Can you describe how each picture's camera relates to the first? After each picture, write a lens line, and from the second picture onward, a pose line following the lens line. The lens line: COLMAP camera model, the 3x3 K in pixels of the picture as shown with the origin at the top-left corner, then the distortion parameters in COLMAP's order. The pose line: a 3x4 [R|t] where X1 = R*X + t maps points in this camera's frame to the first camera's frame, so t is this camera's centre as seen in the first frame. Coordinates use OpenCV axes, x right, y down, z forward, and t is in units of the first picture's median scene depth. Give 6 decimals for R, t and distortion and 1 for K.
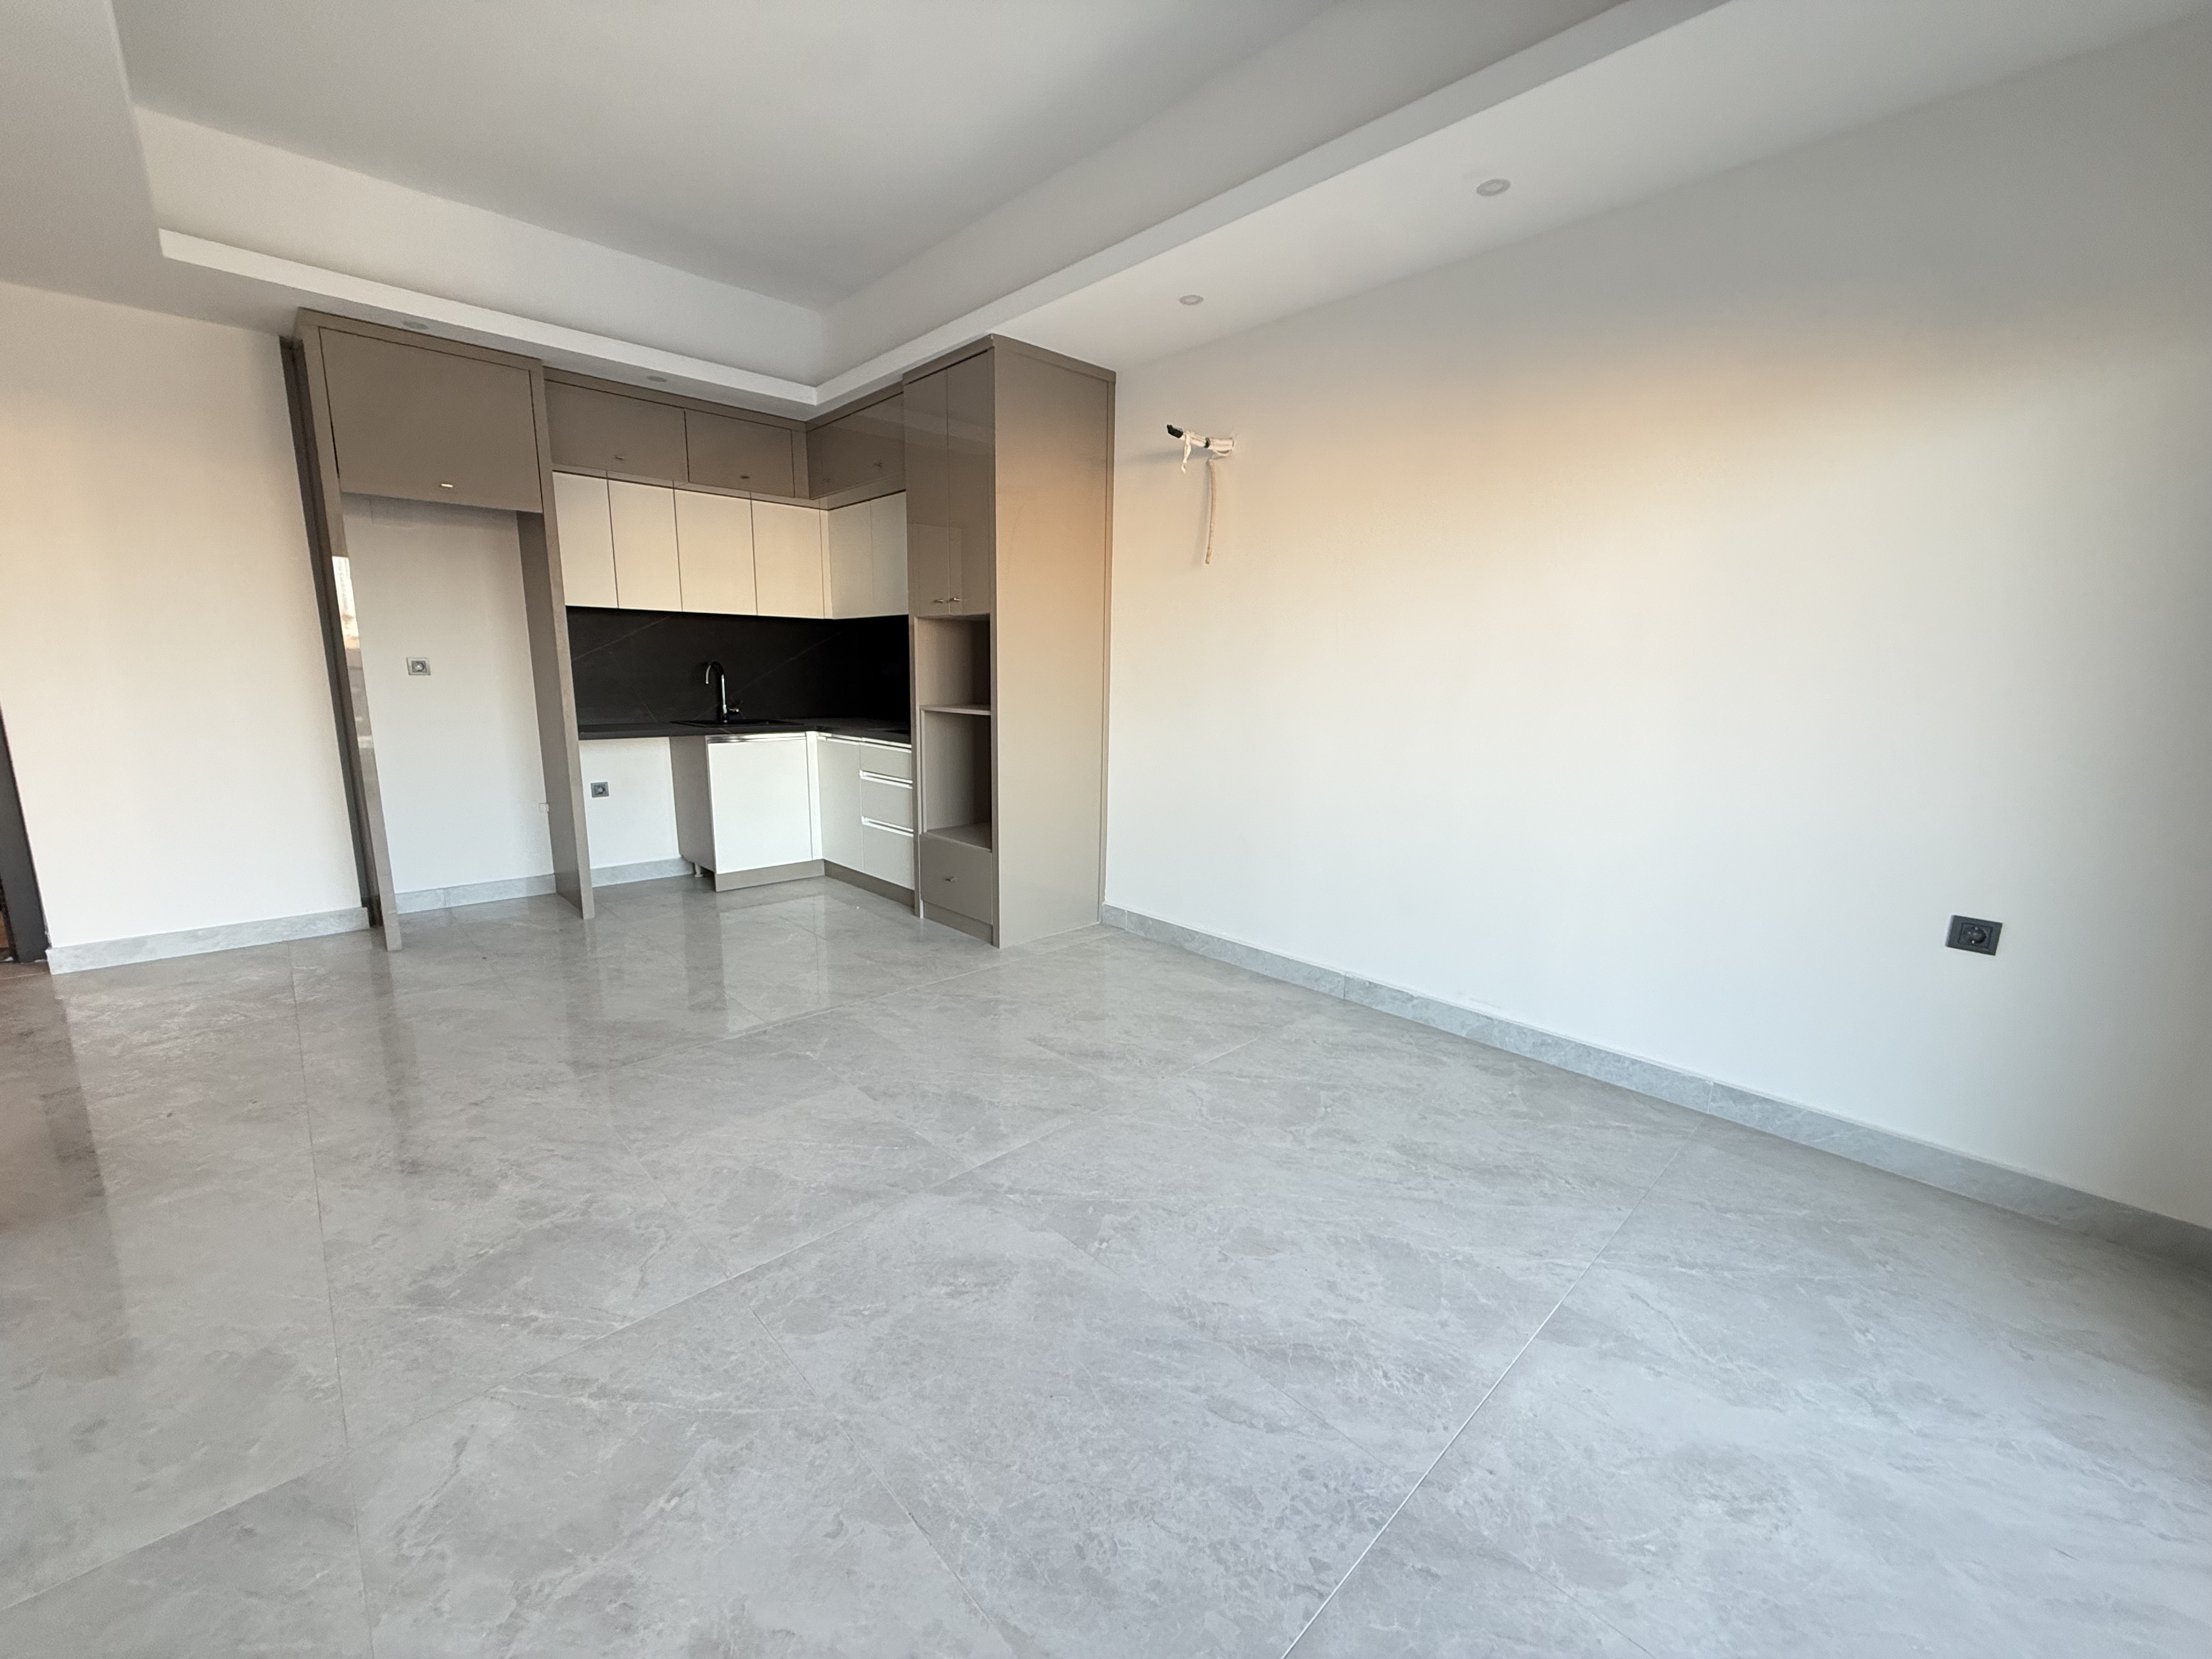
lens RADIAL K [[879.7, 0, 1105.9], [0, 879.7, 828.7], [0, 0, 1]] dist [-0.000236, -0.000161]
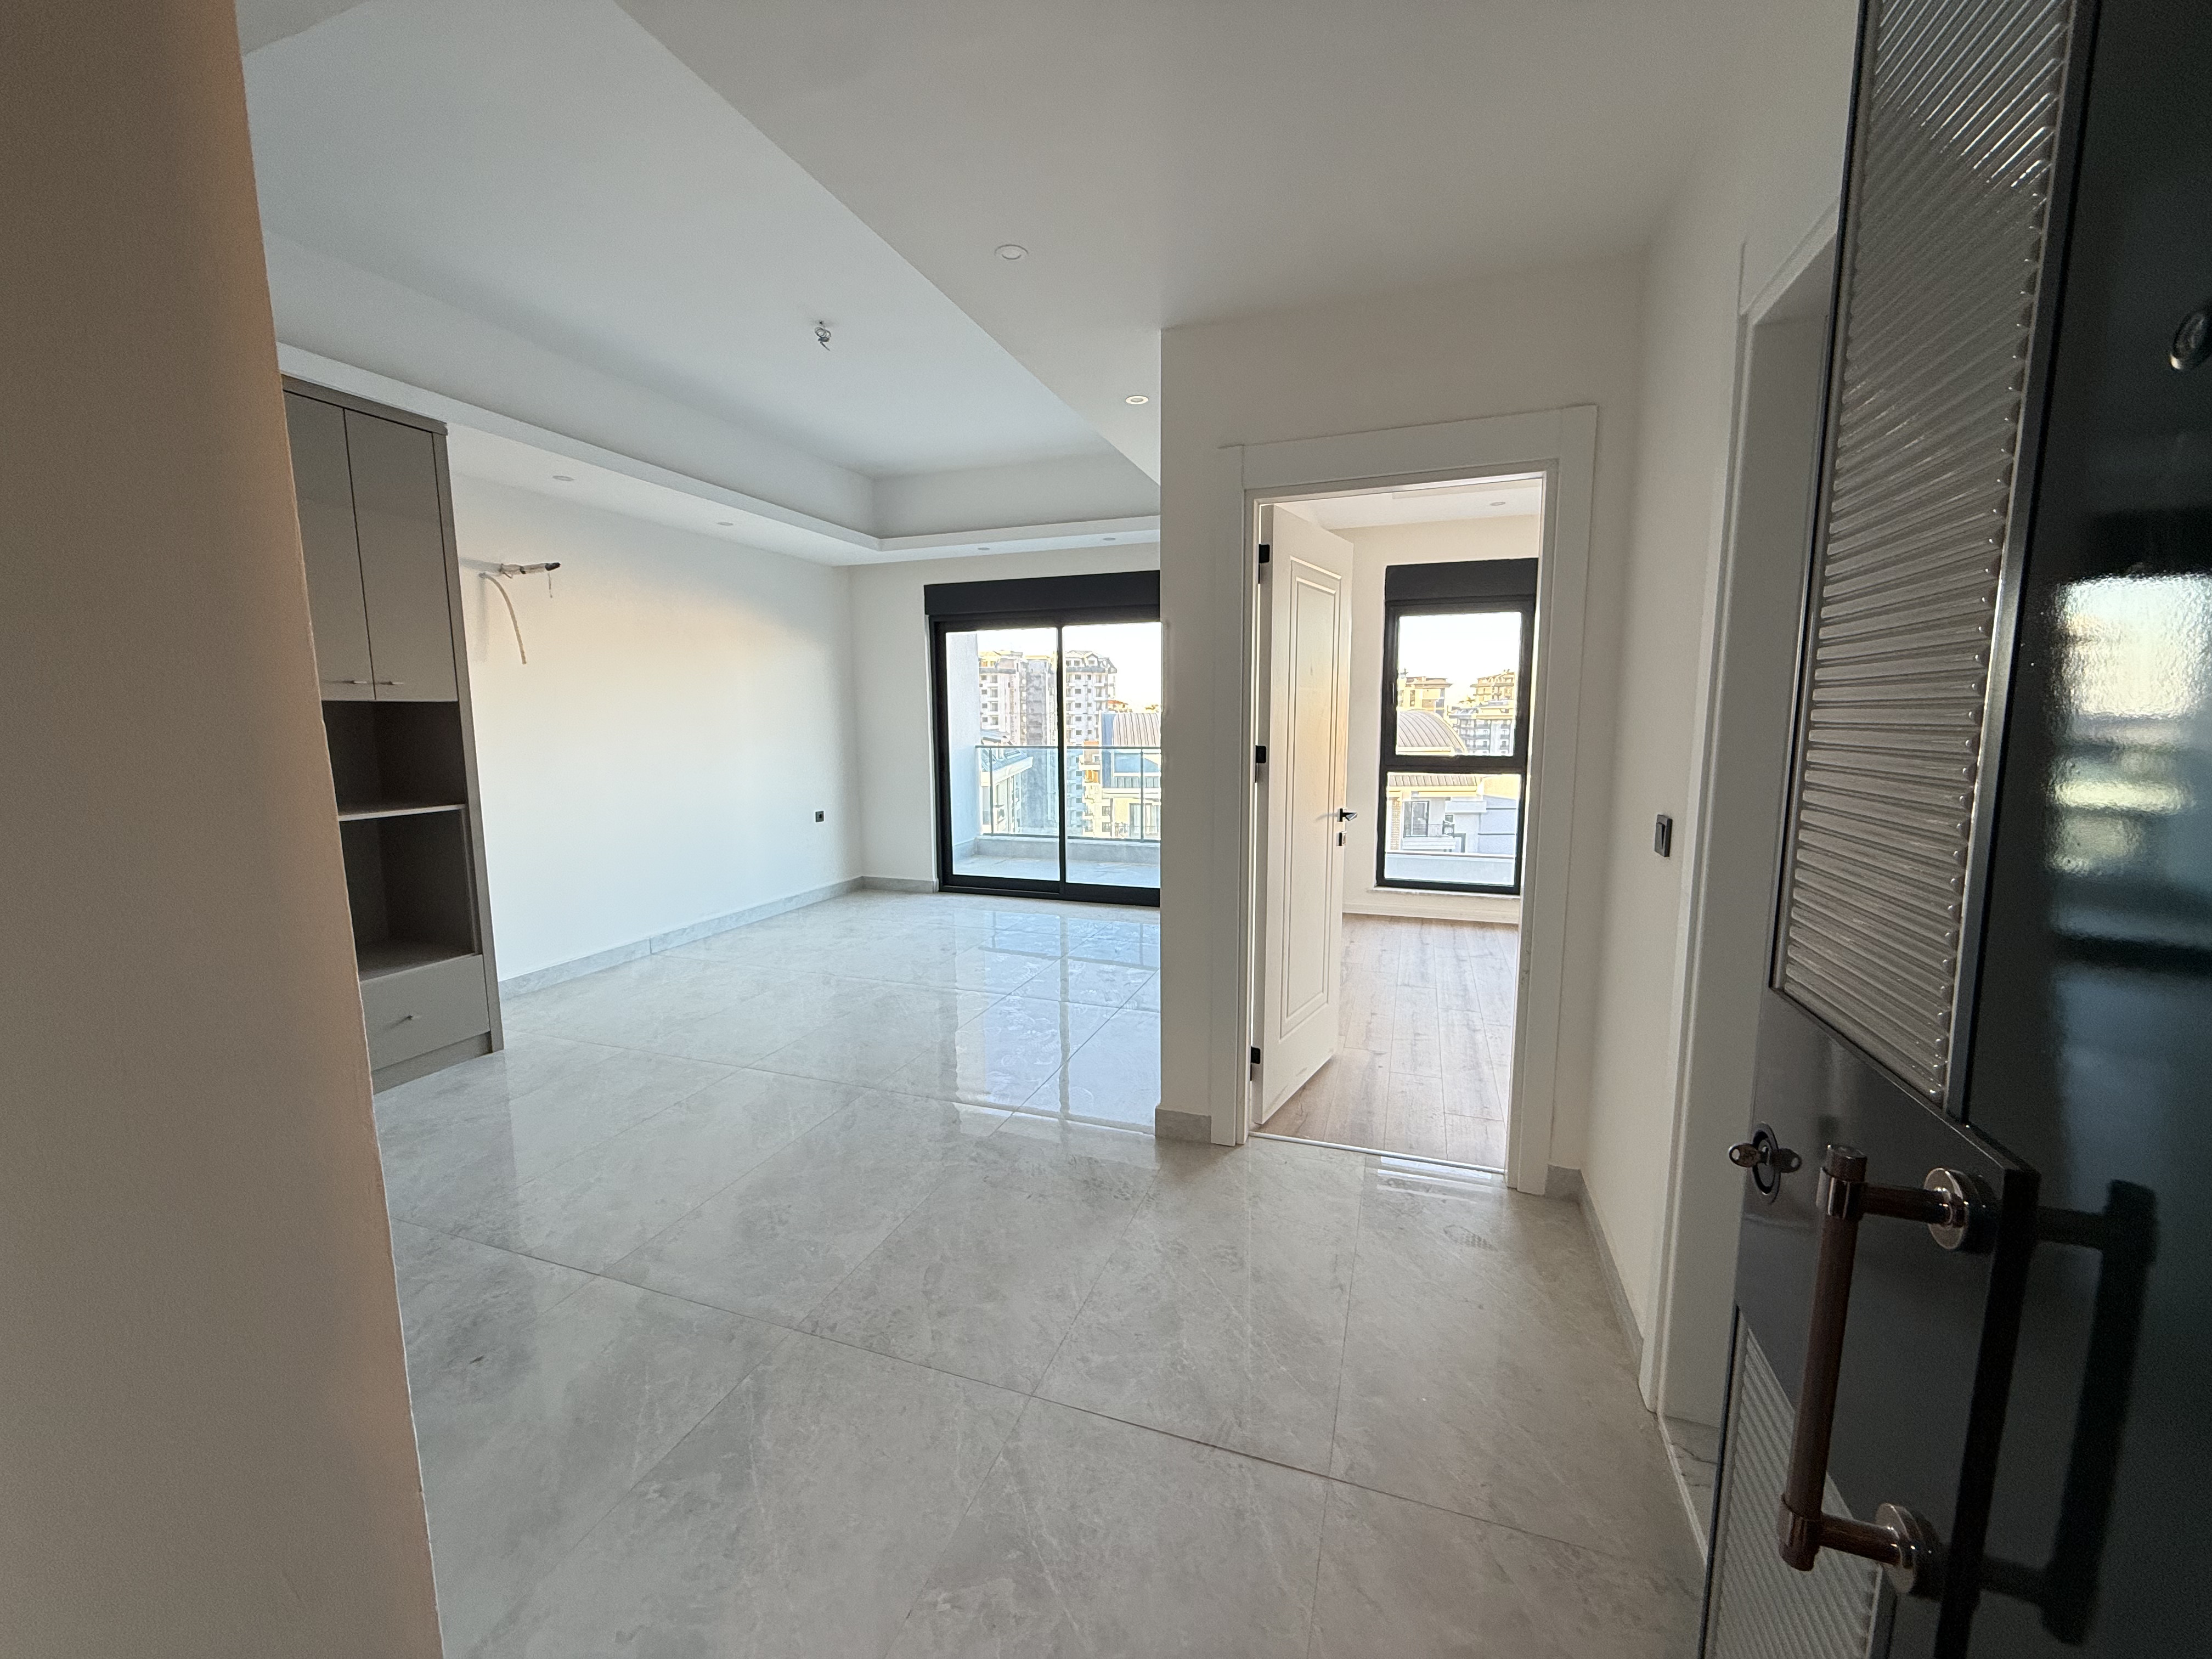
lens RADIAL K [[879.7, 0, 1099.6], [0, 879.7, 833.6], [0, 0, 1]] dist [-0.000236, -0.000161]
pose [[-0.450555, -0.132567, 0.882851, -1.172659], [0.156099, 0.961980, 0.224113, -0.192088], [-0.878996, 0.238787, -0.412731, 0.741752]]
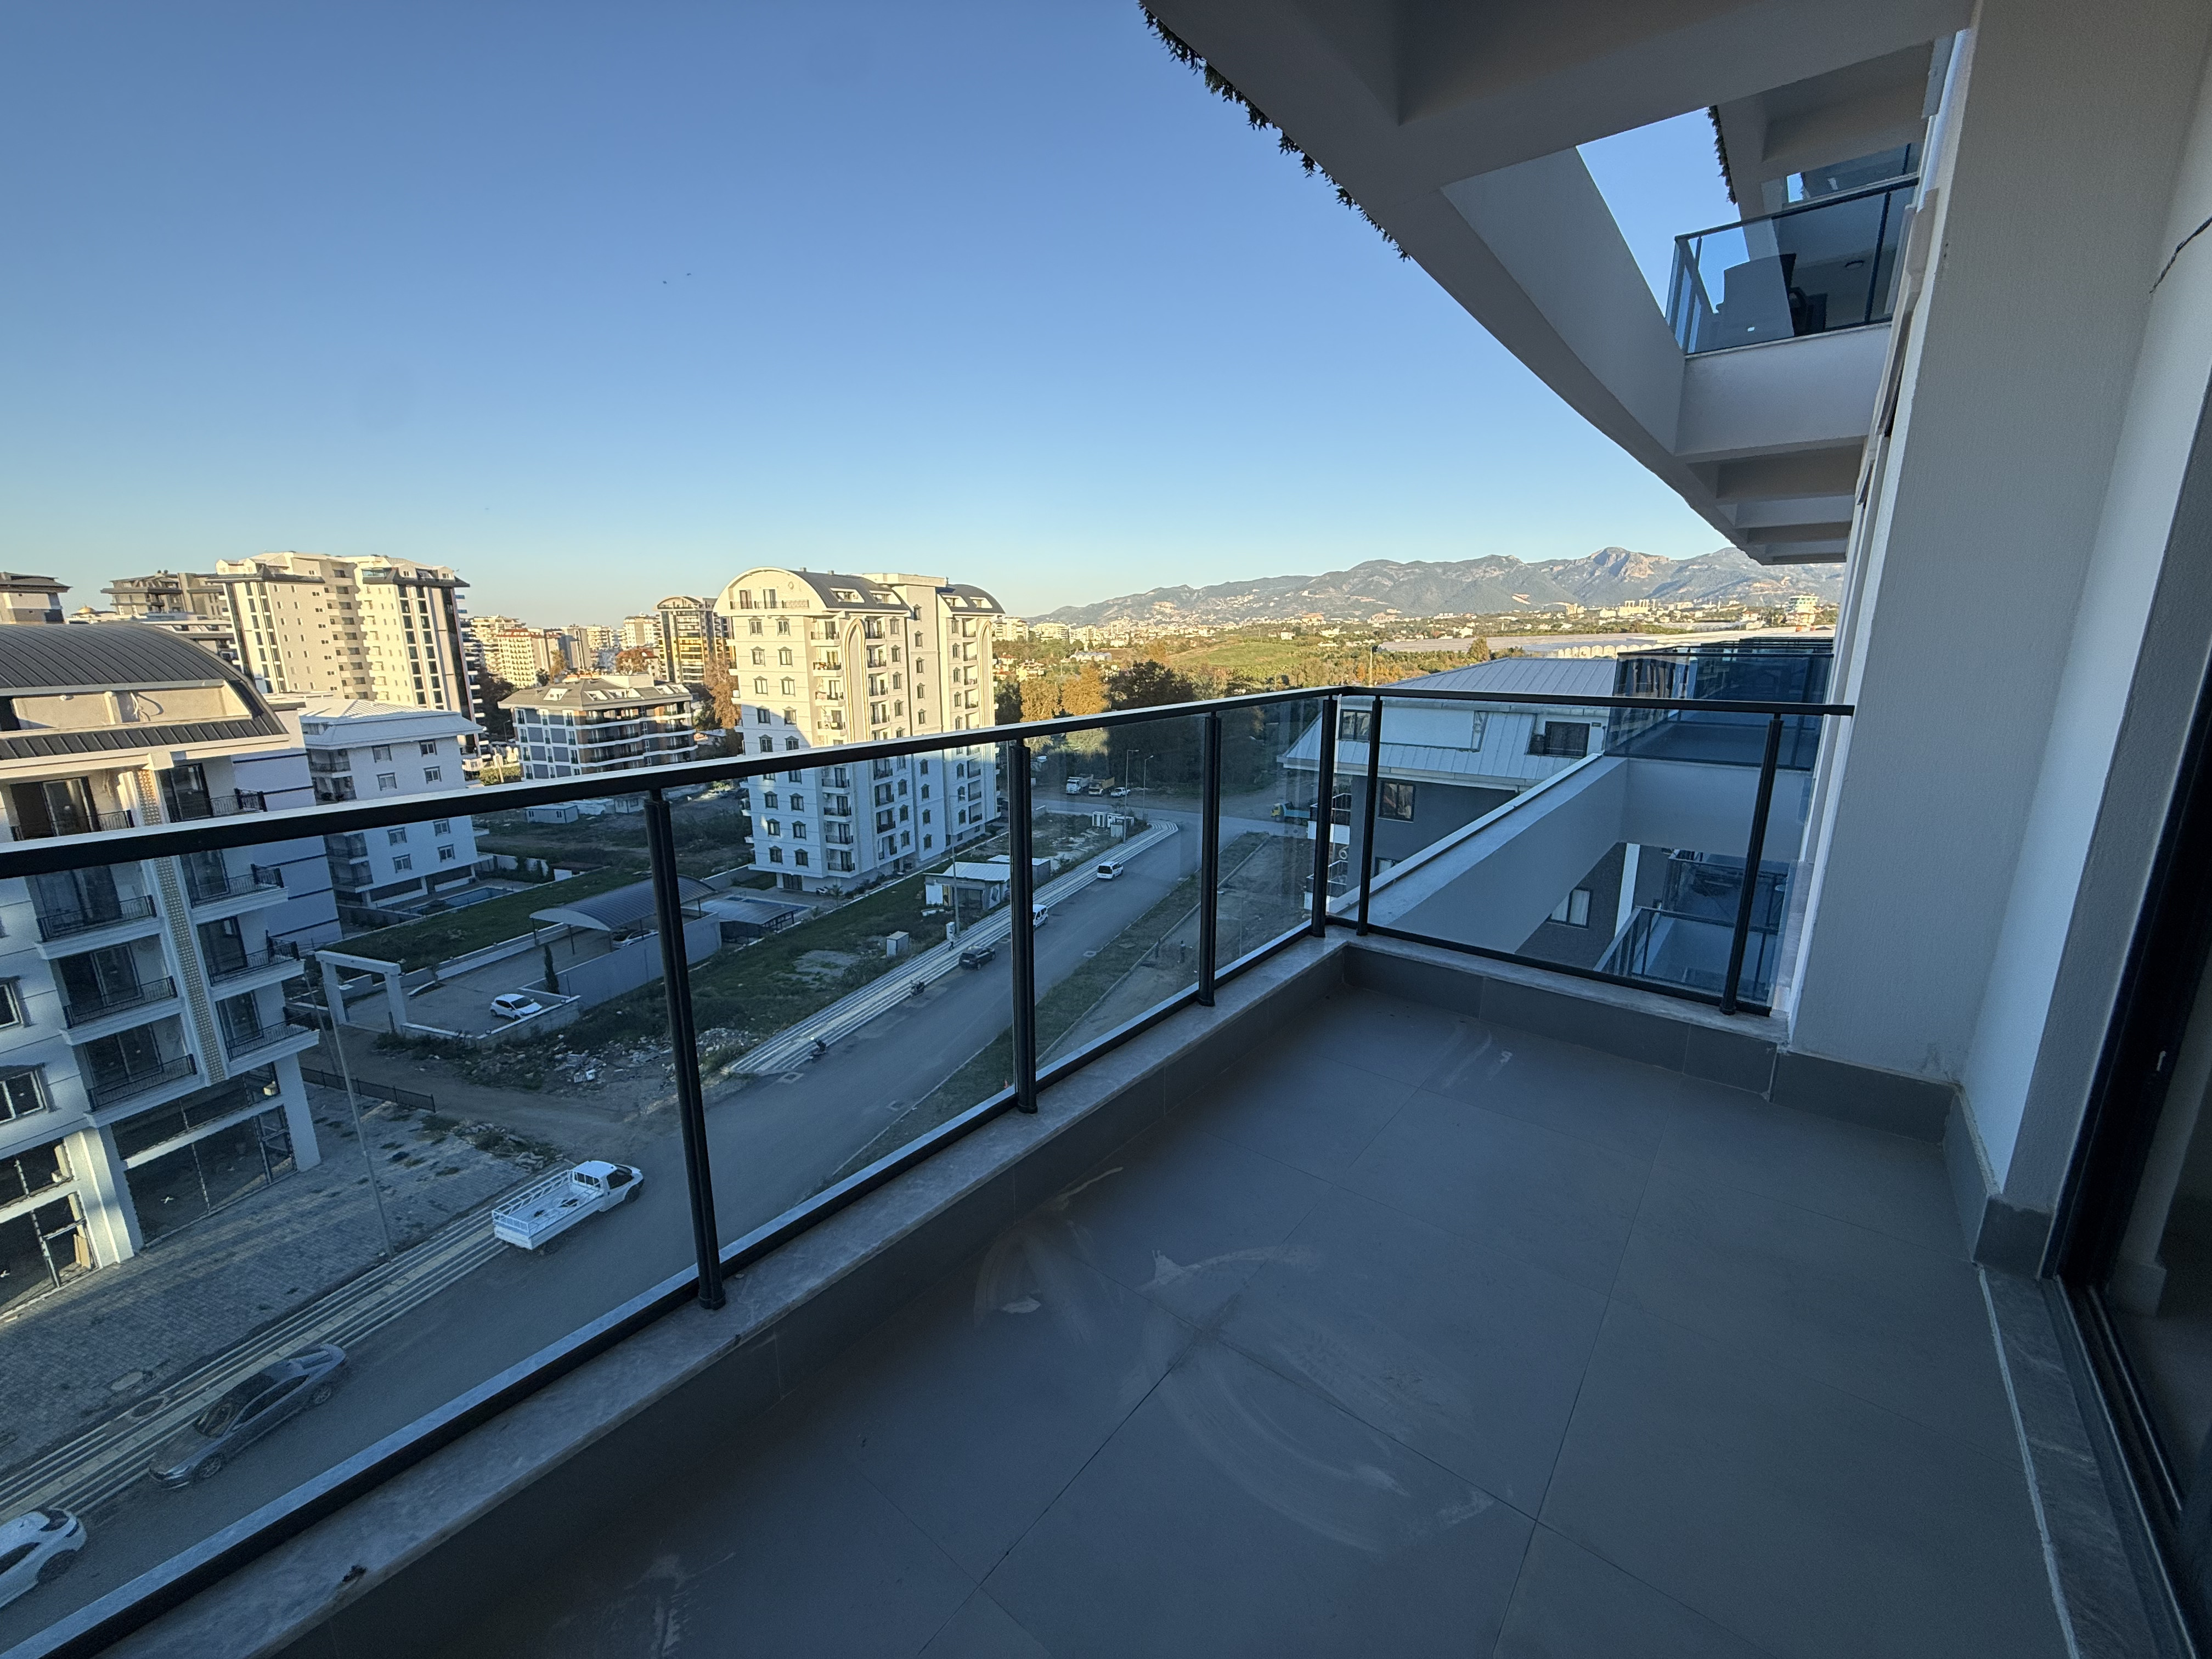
lens RADIAL K [[879.7, 0, 1099.0], [0, 879.7, 833.2], [0, 0, 1]] dist [-0.000236, -0.000161]
pose [[-0.991095, 0.015680, -0.132233, 0.591115], [-0.037605, 0.919662, 0.390906, -0.036005], [0.127740, 0.392398, -0.910882, 0.145853]]
